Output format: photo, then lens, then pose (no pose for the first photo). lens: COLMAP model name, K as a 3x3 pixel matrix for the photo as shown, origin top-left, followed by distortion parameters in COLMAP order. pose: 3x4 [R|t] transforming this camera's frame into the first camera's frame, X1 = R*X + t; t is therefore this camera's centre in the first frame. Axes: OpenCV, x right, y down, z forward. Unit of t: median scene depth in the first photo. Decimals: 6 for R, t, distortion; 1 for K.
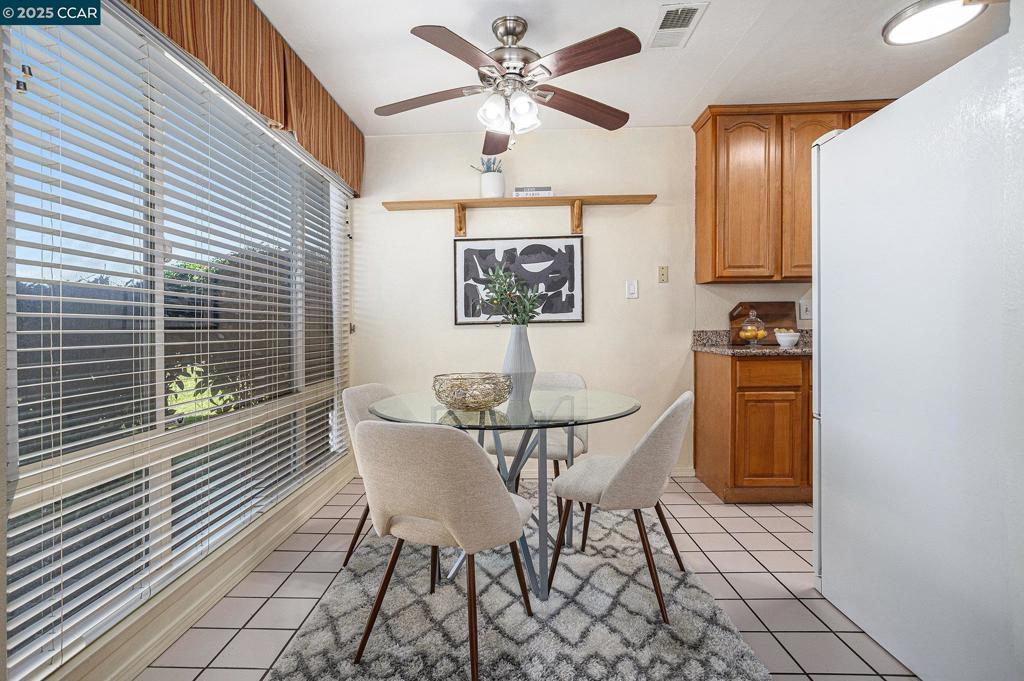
lens RADIAL K [[495.5, 0, 495.3], [0, 495.5, 343.9], [0, 0, 1]] dist [-0.014234, 0.000168]
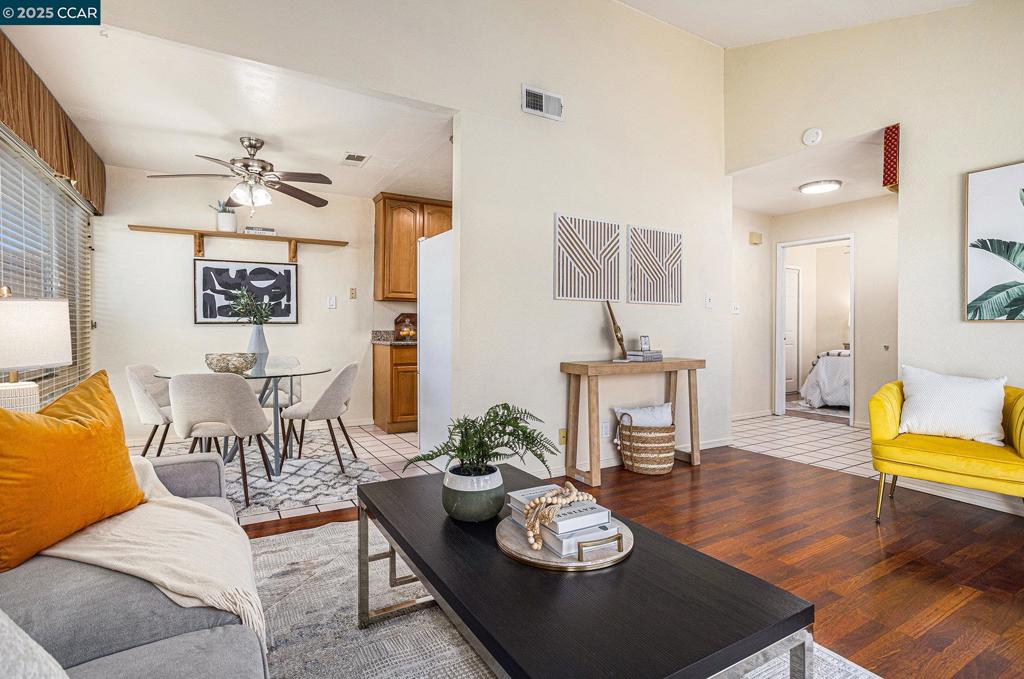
lens RADIAL K [[495.5, 0, 495.3], [0, 495.5, 342.9], [0, 0, 1]] dist [-0.014234, 0.000168]
pose [[0.844588, -0.000086, 0.535416, -0.111282], [0.004217, 0.999970, -0.006492, 0.024738], [-0.535400, 0.007741, 0.844563, -0.547411]]
